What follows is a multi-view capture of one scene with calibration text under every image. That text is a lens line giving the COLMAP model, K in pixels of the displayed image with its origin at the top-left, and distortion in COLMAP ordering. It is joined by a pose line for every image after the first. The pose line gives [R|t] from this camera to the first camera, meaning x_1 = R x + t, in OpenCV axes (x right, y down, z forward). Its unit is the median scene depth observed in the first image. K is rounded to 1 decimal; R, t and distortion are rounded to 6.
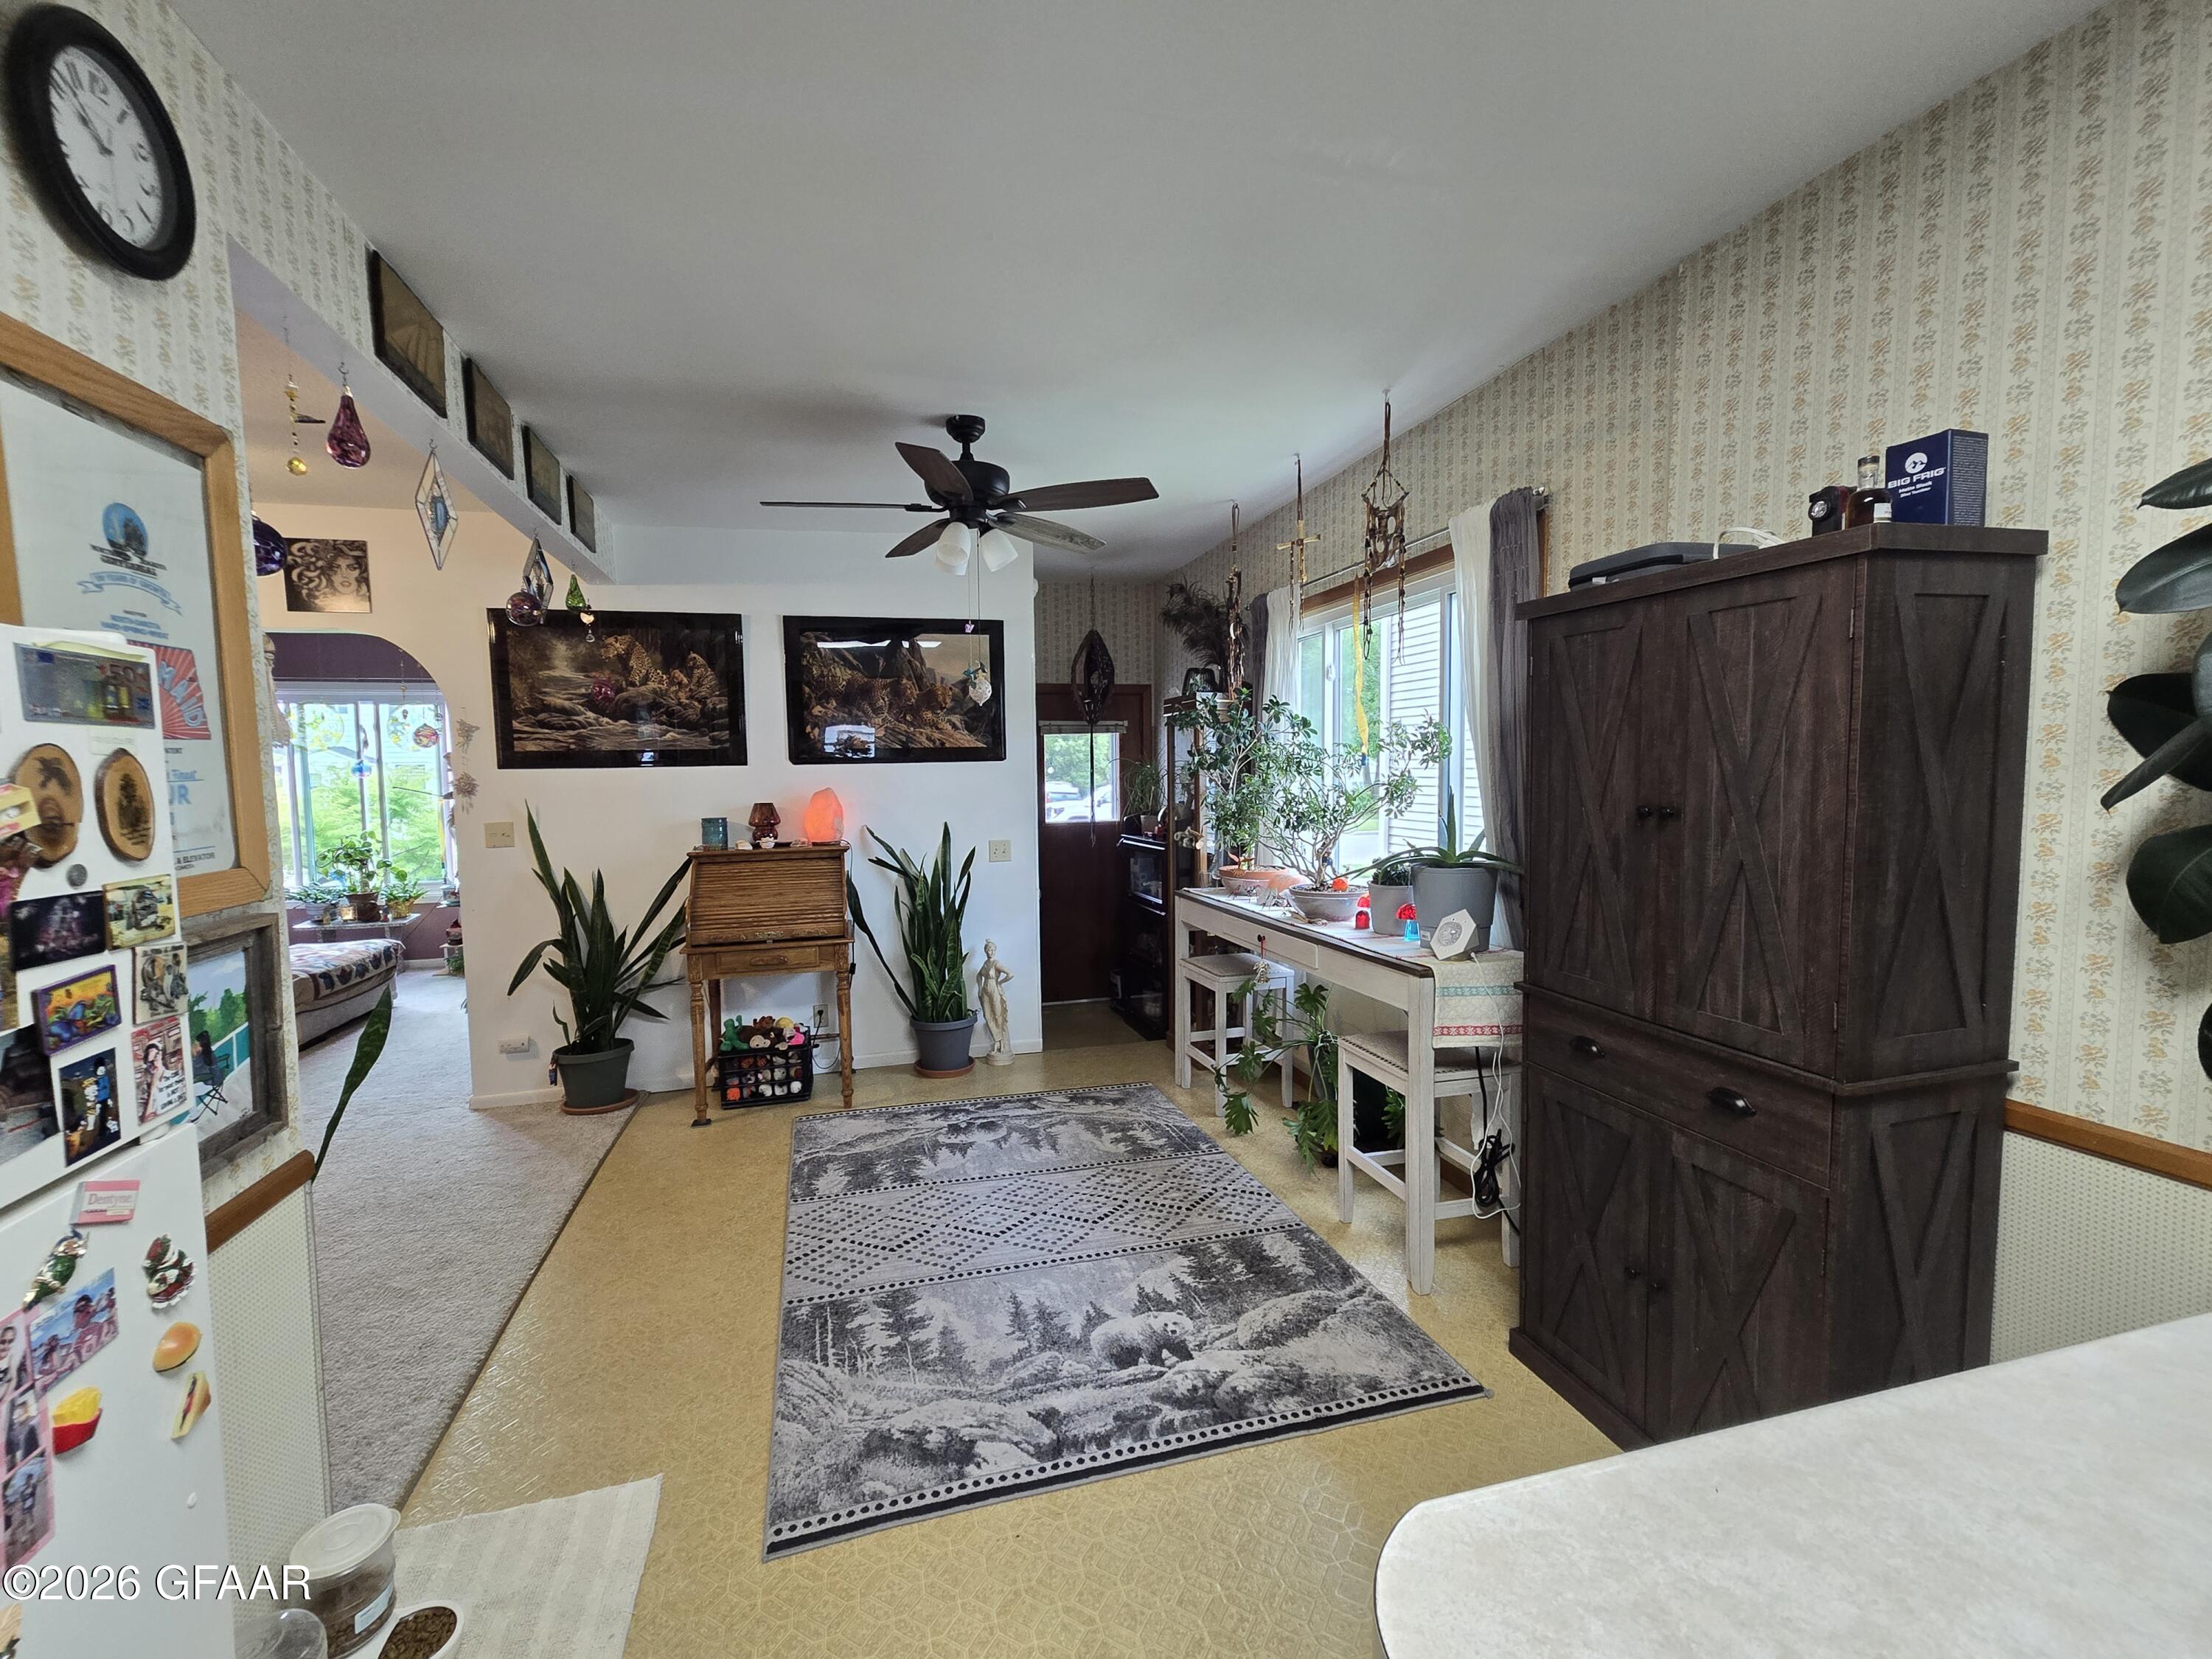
lens RADIAL K [[938.1, 0, 1083.1], [0, 938.1, 832.7], [0, 0, 1]] dist [0.006684, 0.001286]
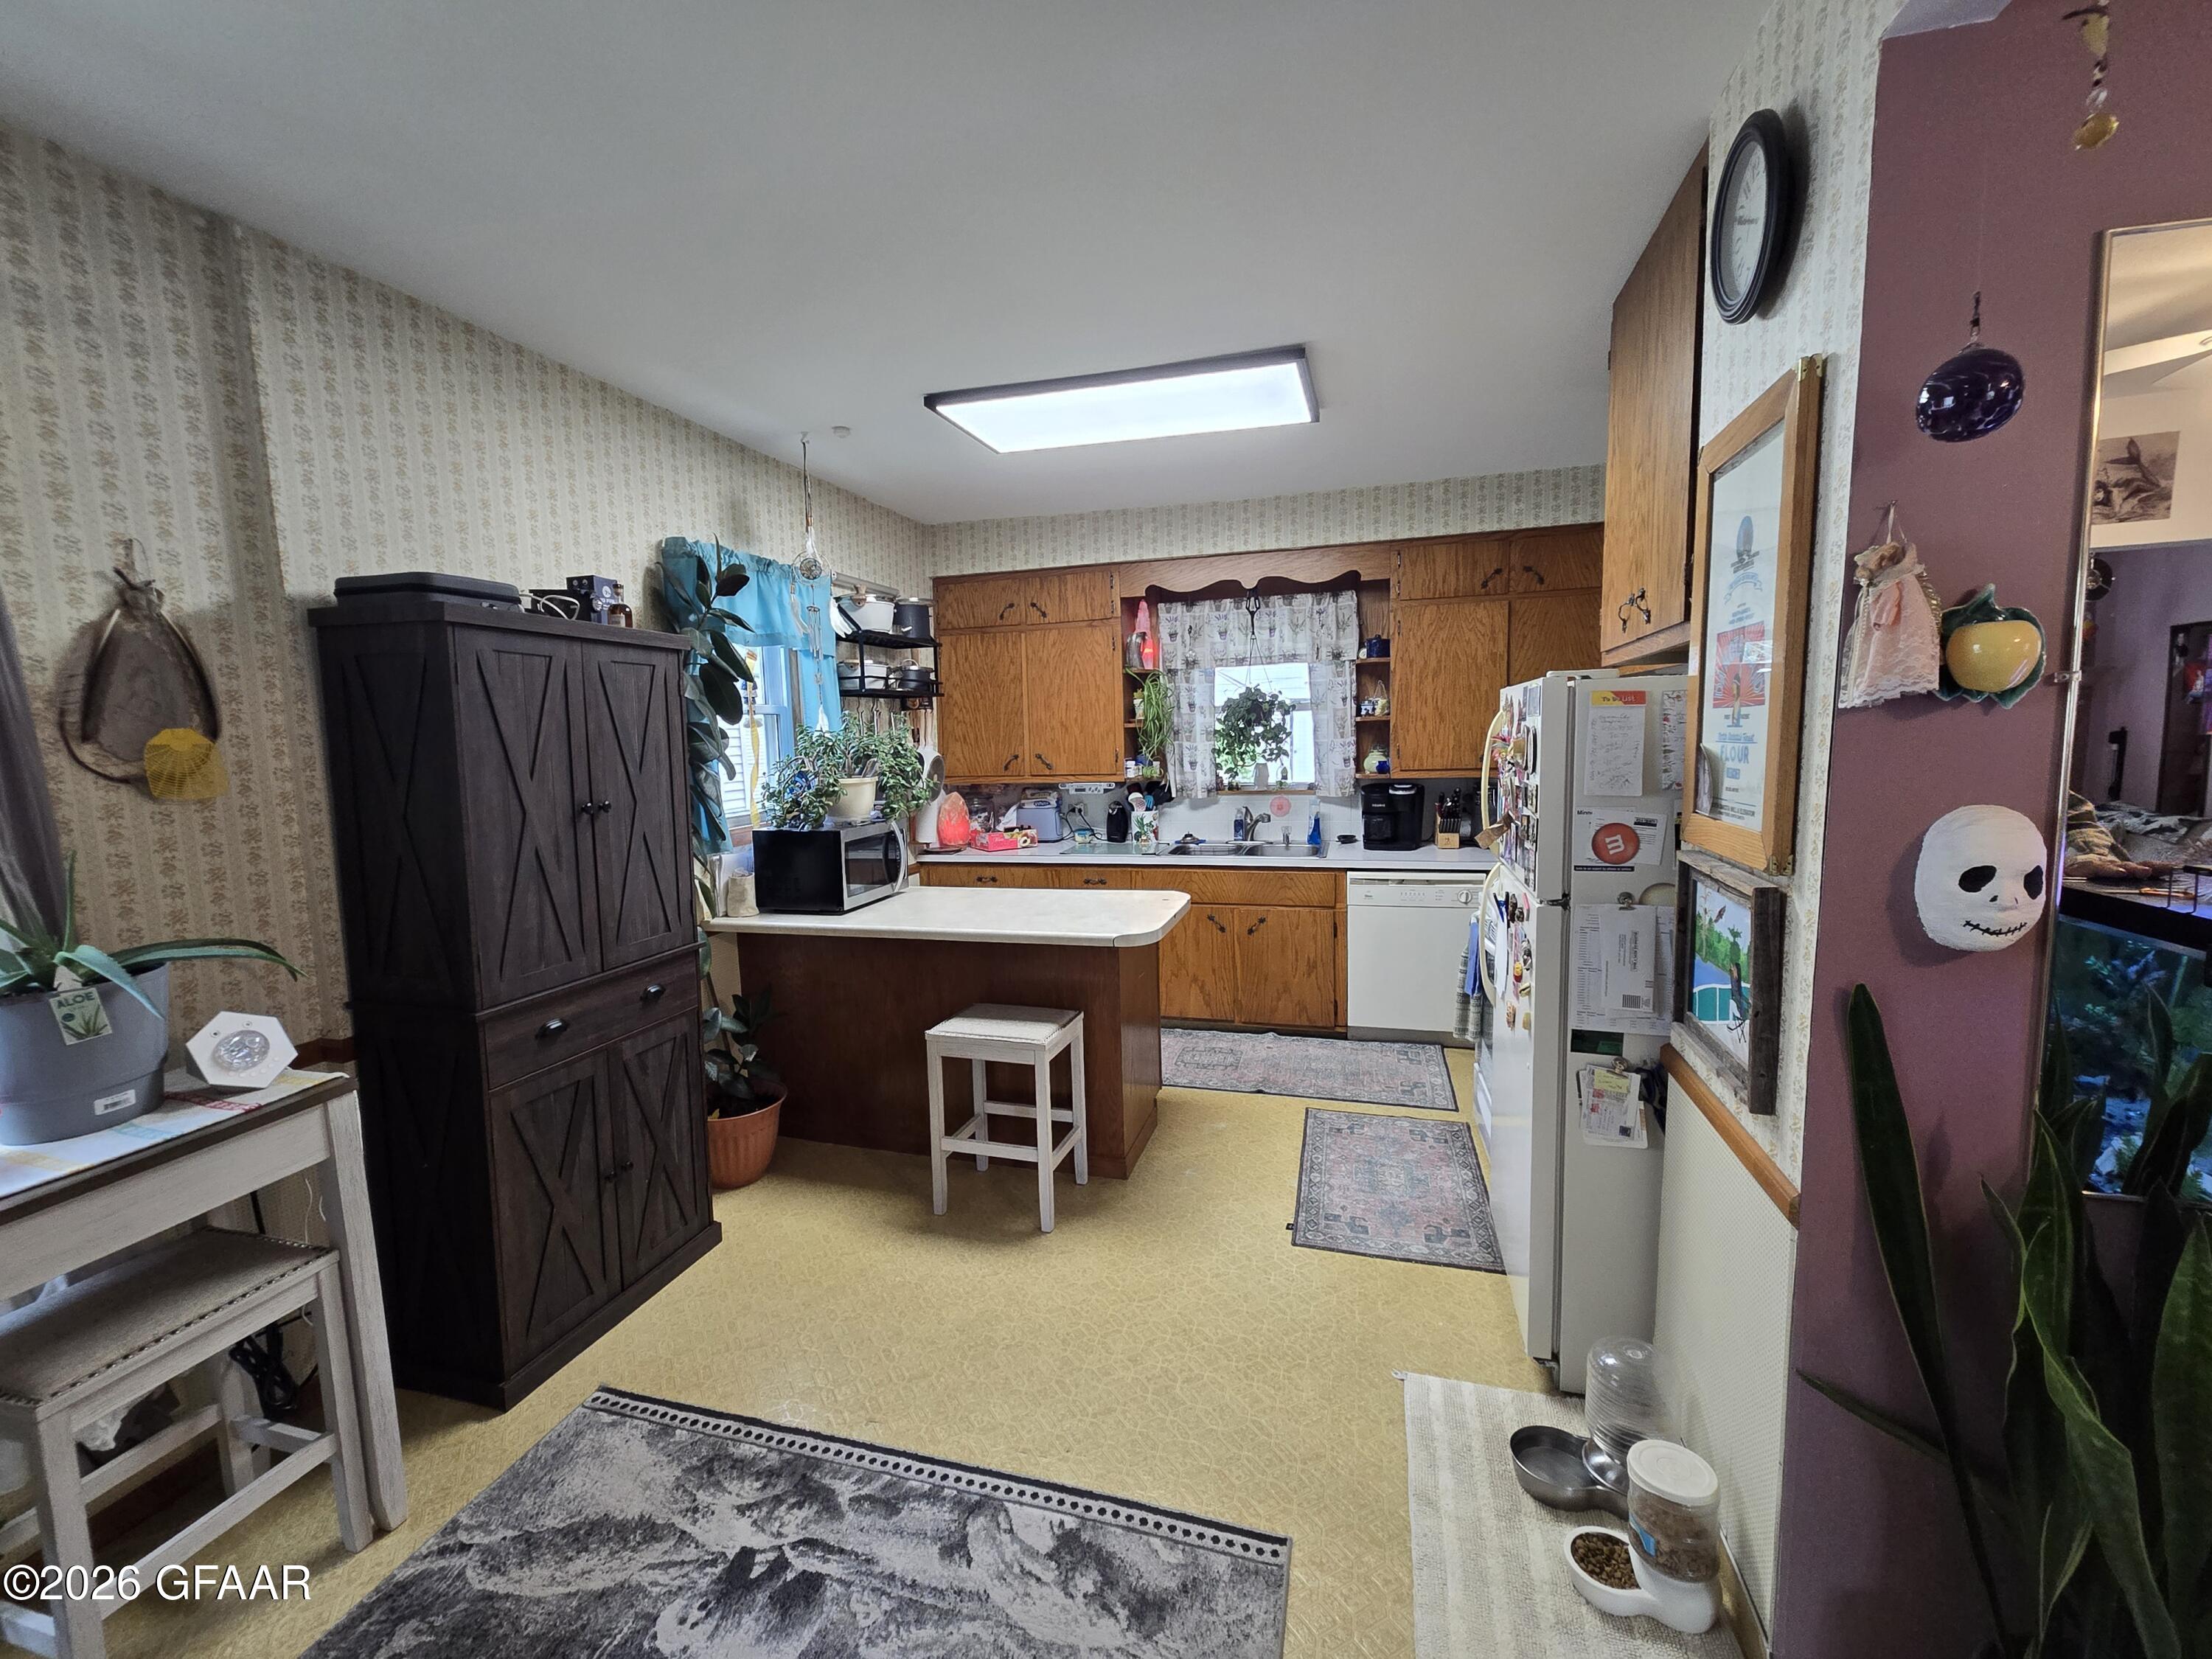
lens RADIAL K [[938.1, 0, 1079.5], [0, 938.1, 832.3], [0, 0, 1]] dist [0.006684, 0.001286]
pose [[-0.848744, -0.015588, 0.528575, -0.498460], [0.081504, 0.983765, 0.159884, -0.108970], [-0.522486, 0.178781, -0.833694, 1.359961]]
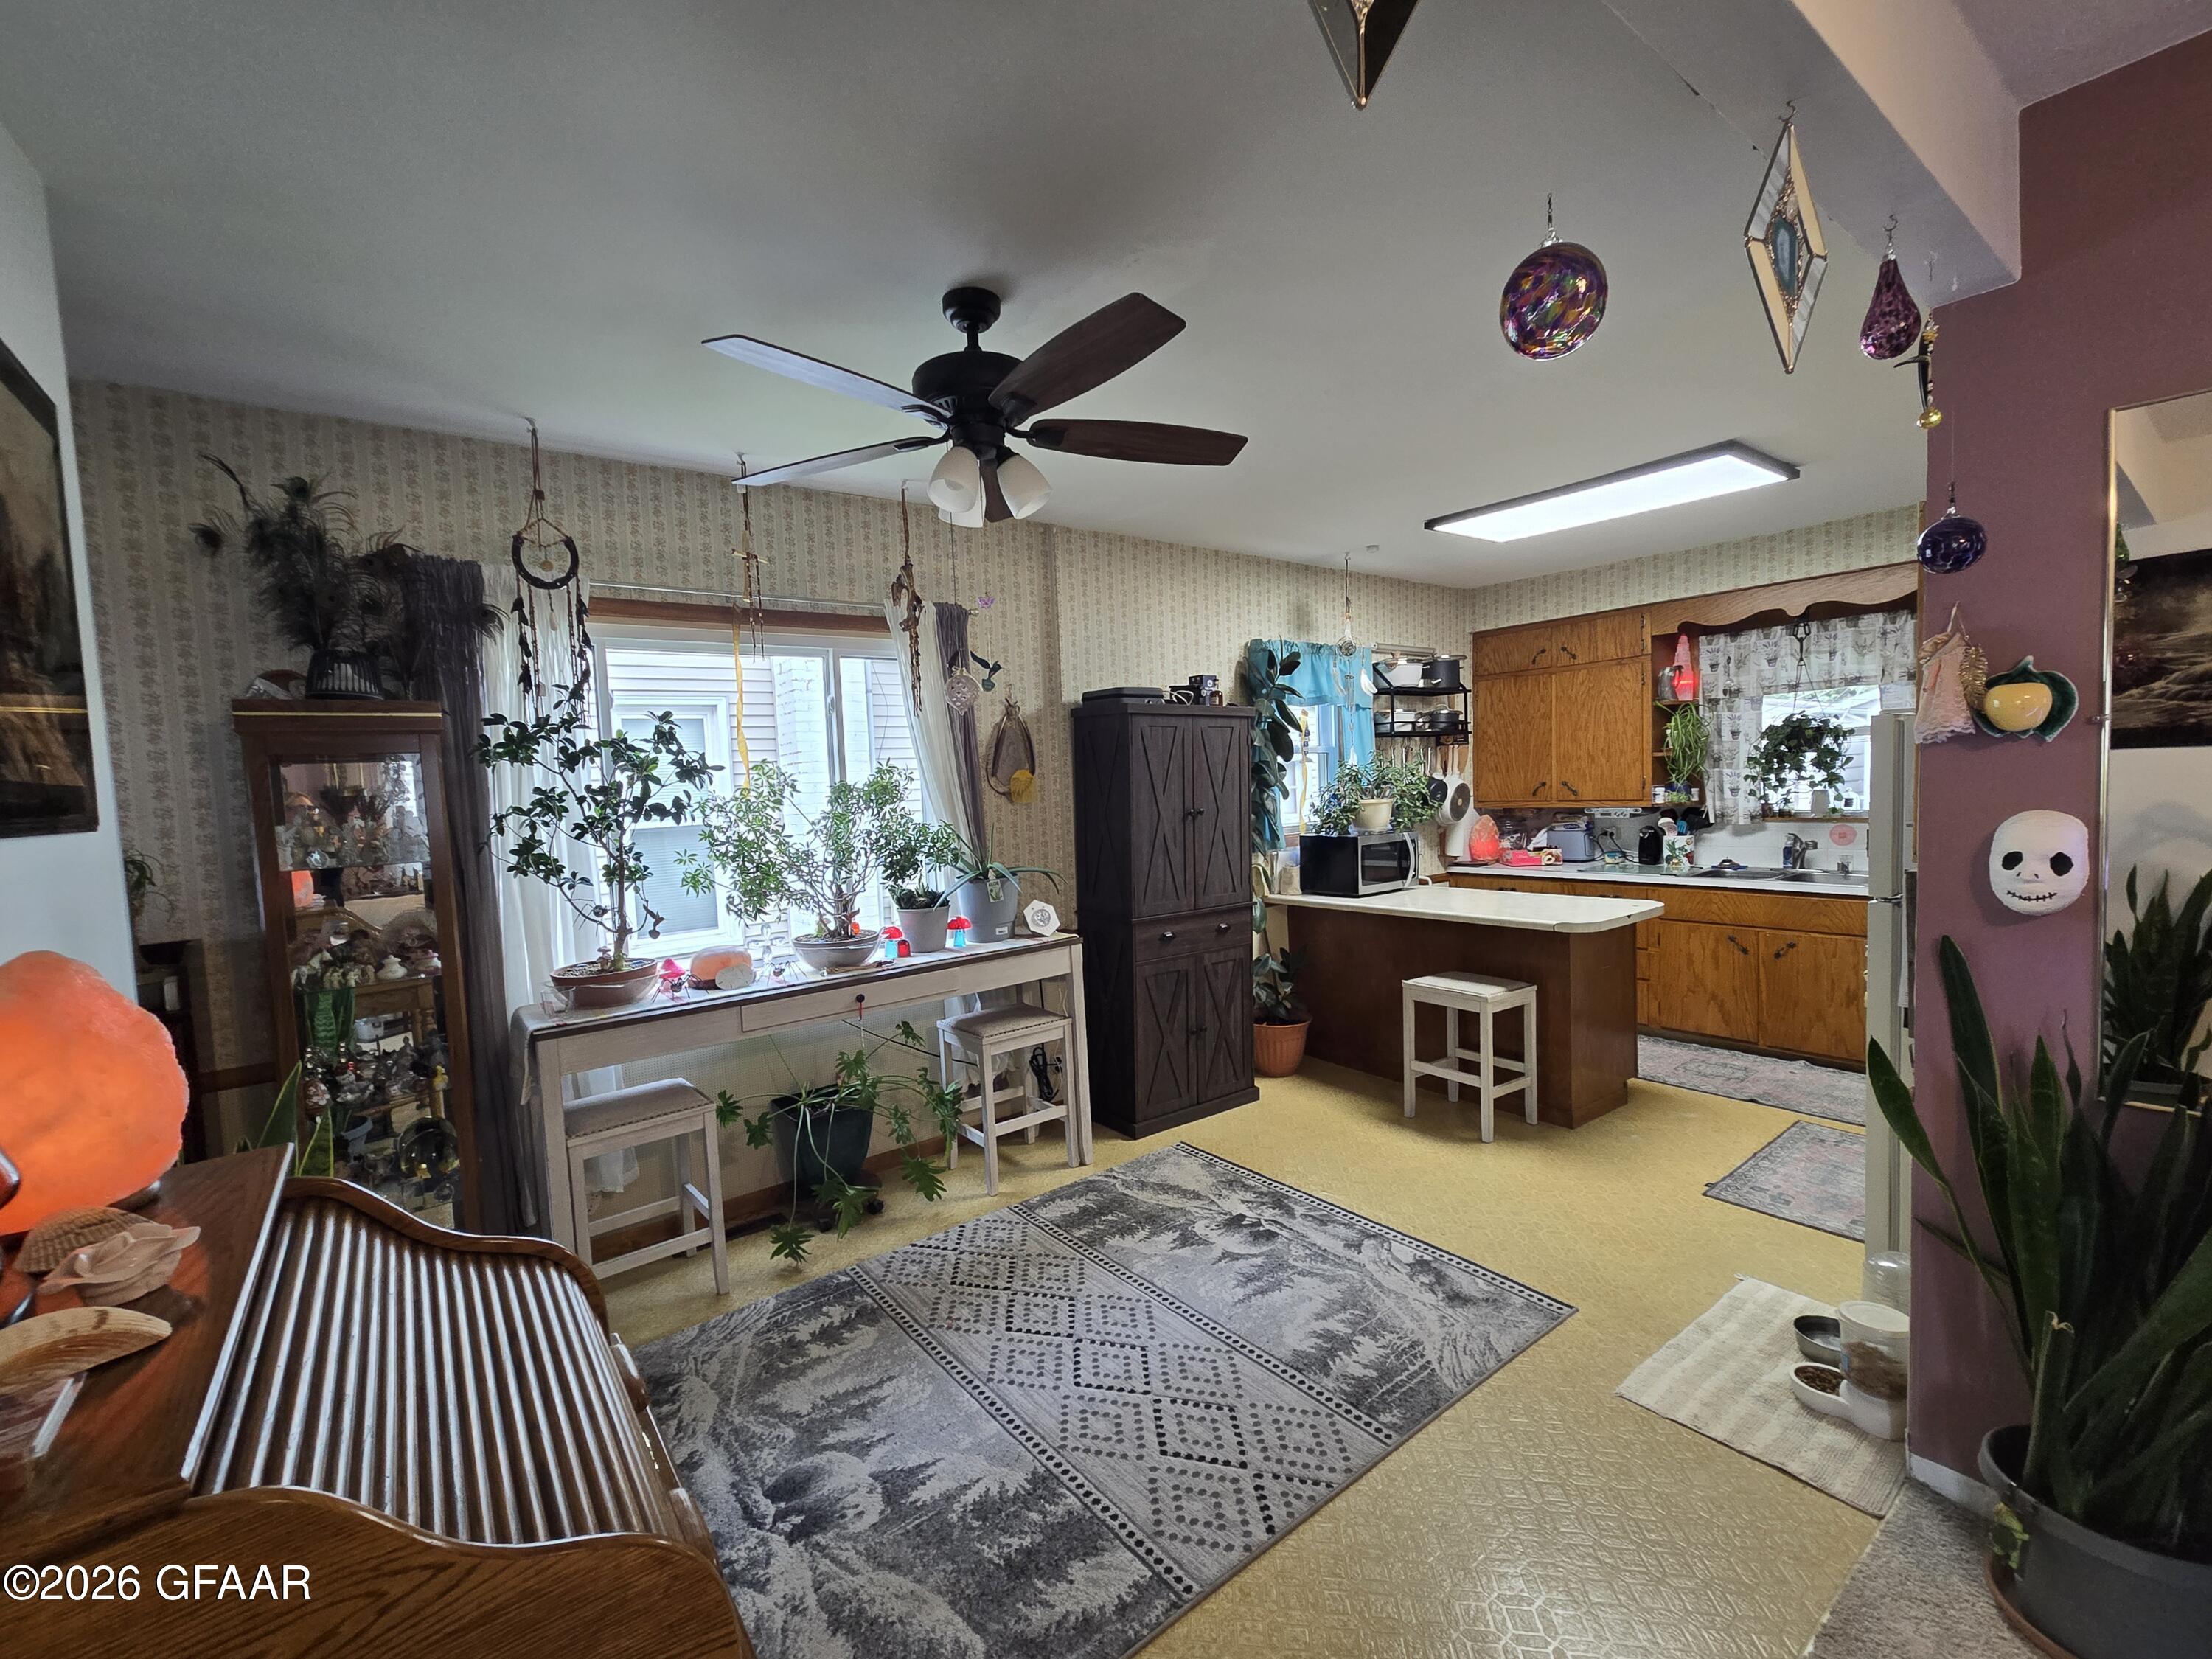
lens RADIAL K [[938.1, 0, 1078.7], [0, 938.1, 838.9], [0, 0, 1]] dist [0.006684, 0.001286]
pose [[-0.368499, -0.023856, 0.929322, -1.052306], [0.113771, 0.990999, 0.070552, -0.114466], [-0.922640, 0.131728, -0.362468, 1.616740]]
